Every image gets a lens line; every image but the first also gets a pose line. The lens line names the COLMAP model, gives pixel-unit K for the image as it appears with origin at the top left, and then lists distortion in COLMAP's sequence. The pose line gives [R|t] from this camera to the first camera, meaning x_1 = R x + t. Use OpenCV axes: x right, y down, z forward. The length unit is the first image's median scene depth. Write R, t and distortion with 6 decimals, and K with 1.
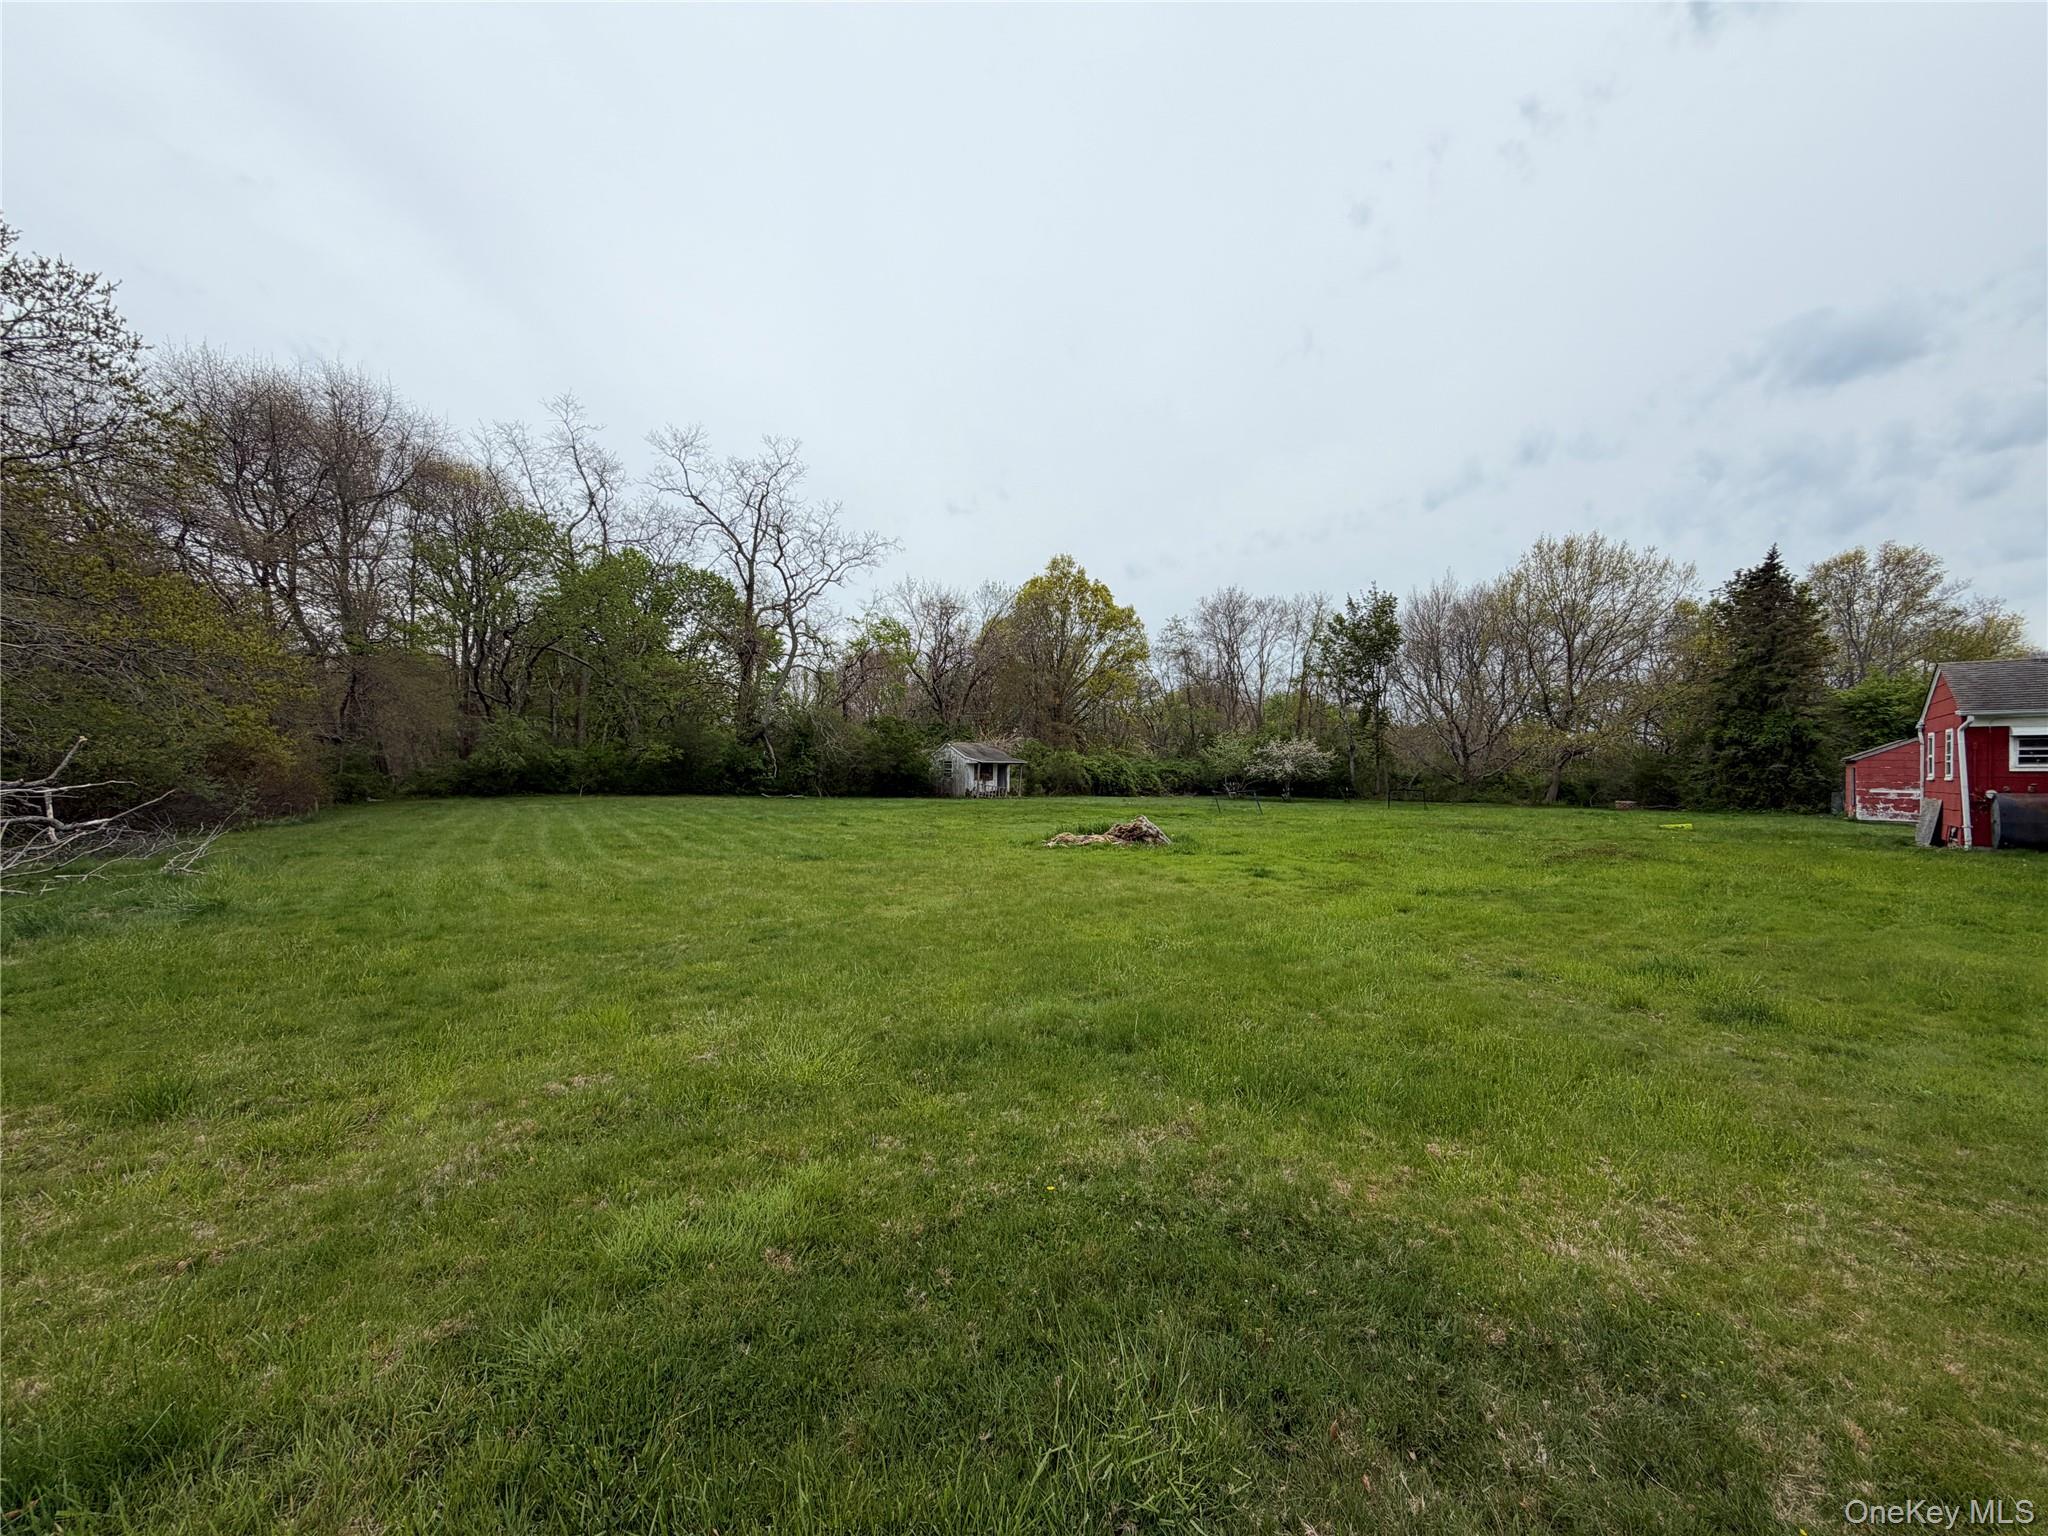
lens RADIAL K [[815.5, 0, 1019.5], [0, 815.5, 789.5], [0, 0, 1]] dist [0.000310, 0.000104]
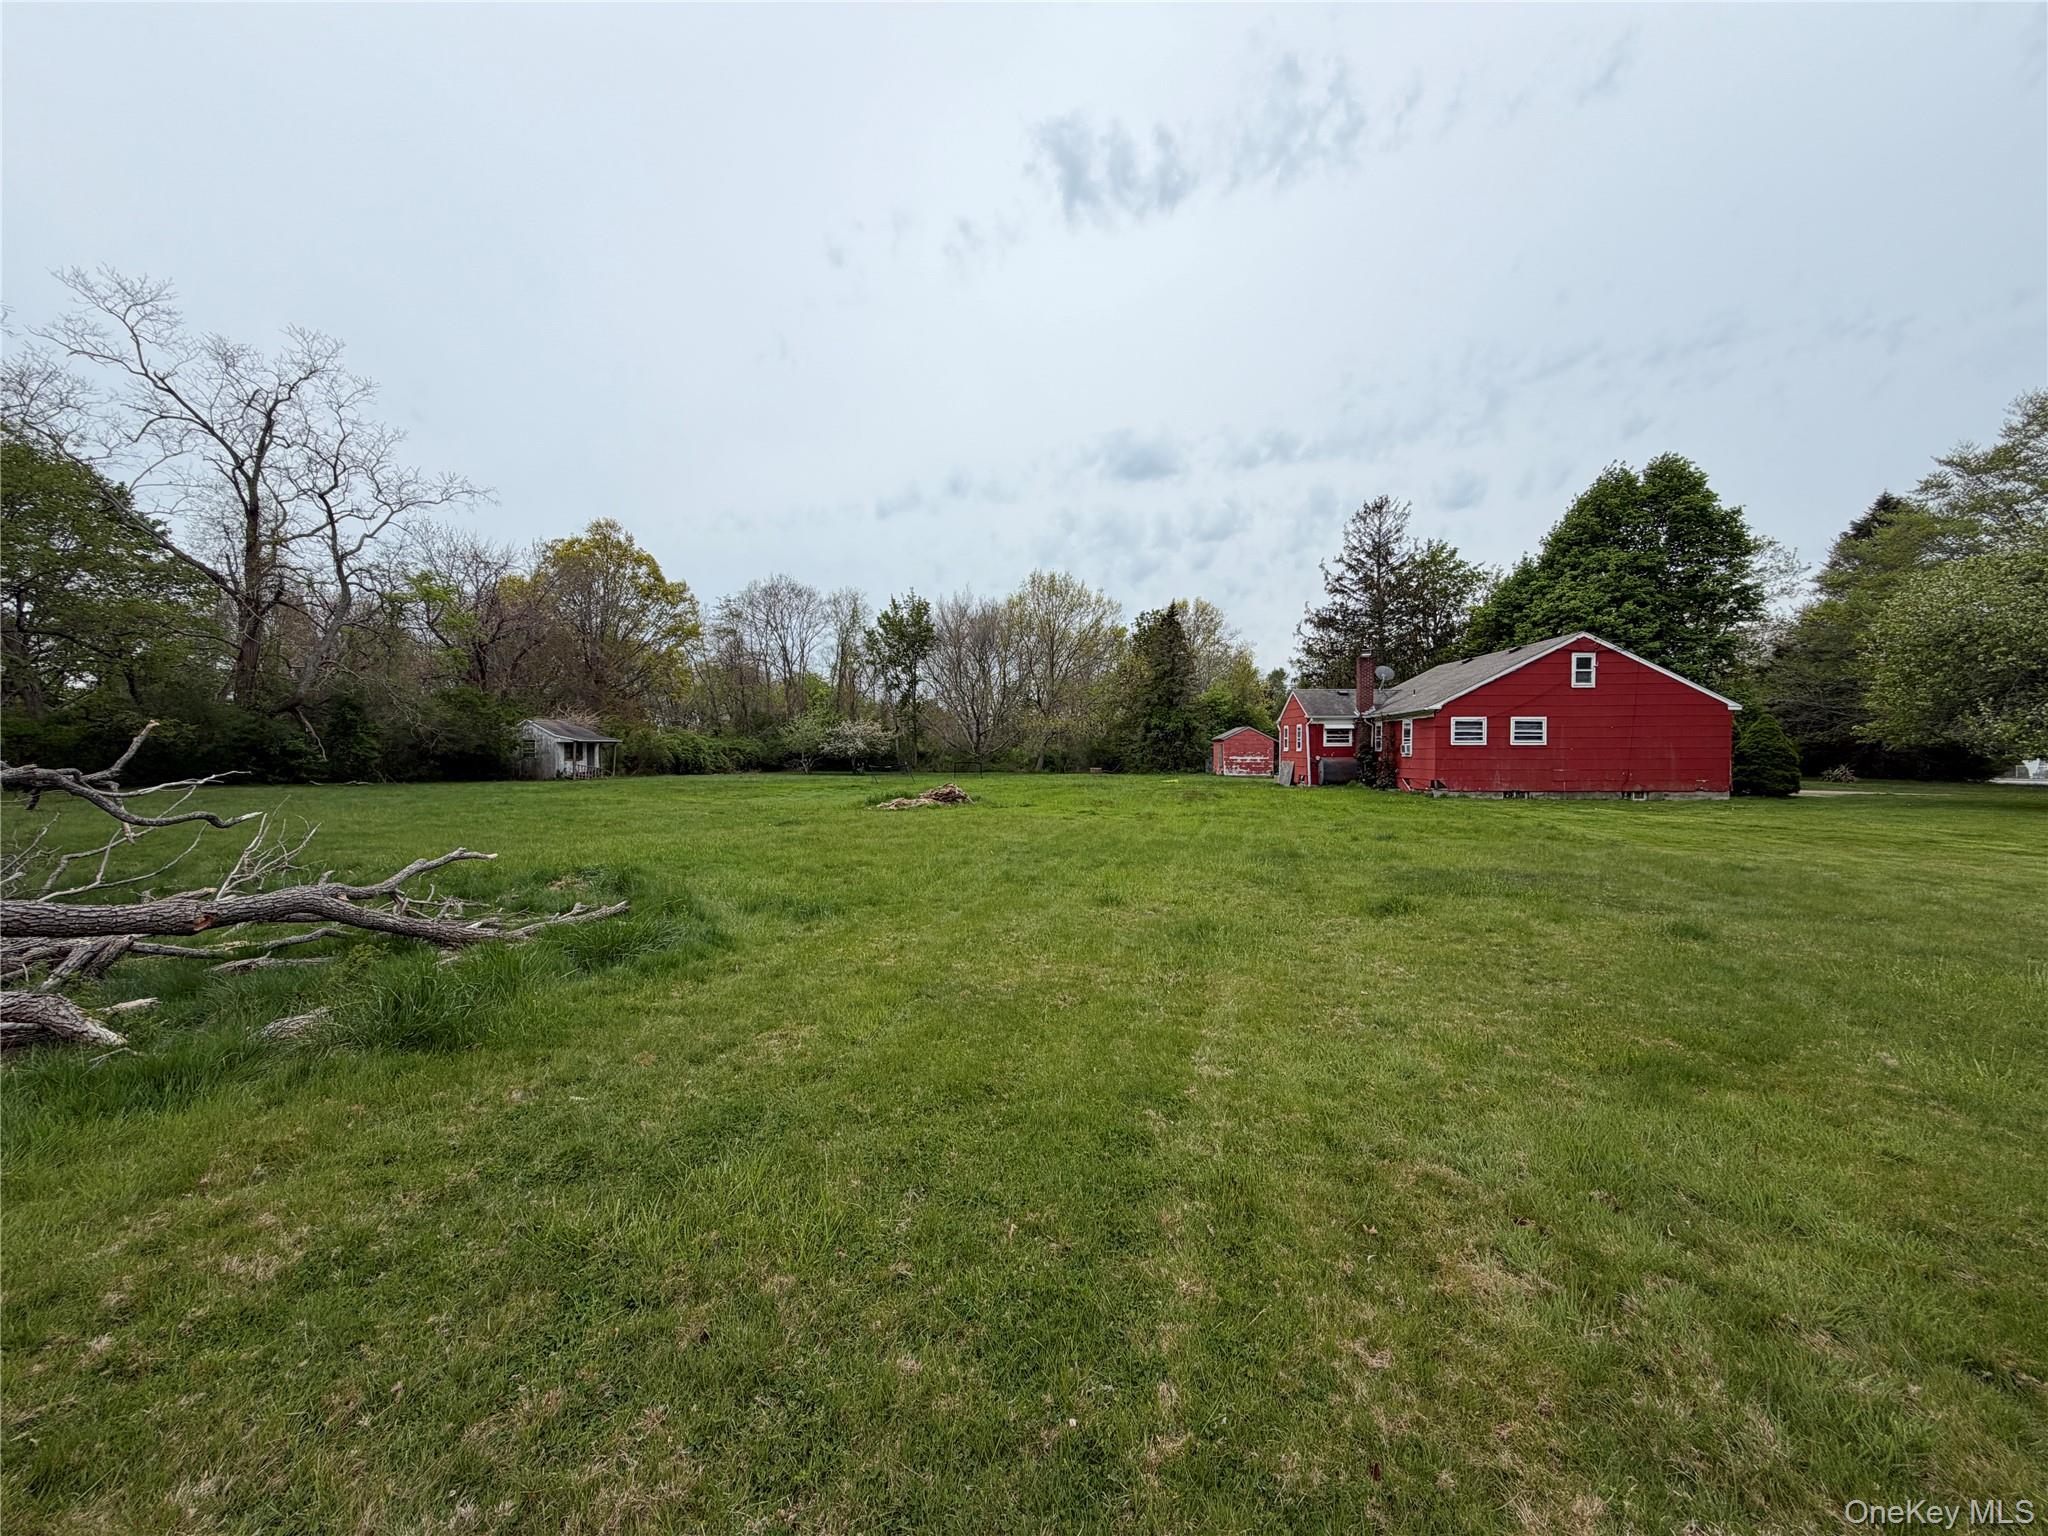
lens RADIAL K [[815.5, 0, 1024.8], [0, 815.5, 737.3], [0, 0, 1]] dist [0.000310, 0.000104]
pose [[0.785947, 0.001513, 0.618292, -1.217183], [0.020637, 0.999376, -0.028678, -0.003212], [-0.617949, 0.035299, 0.785425, -0.191154]]
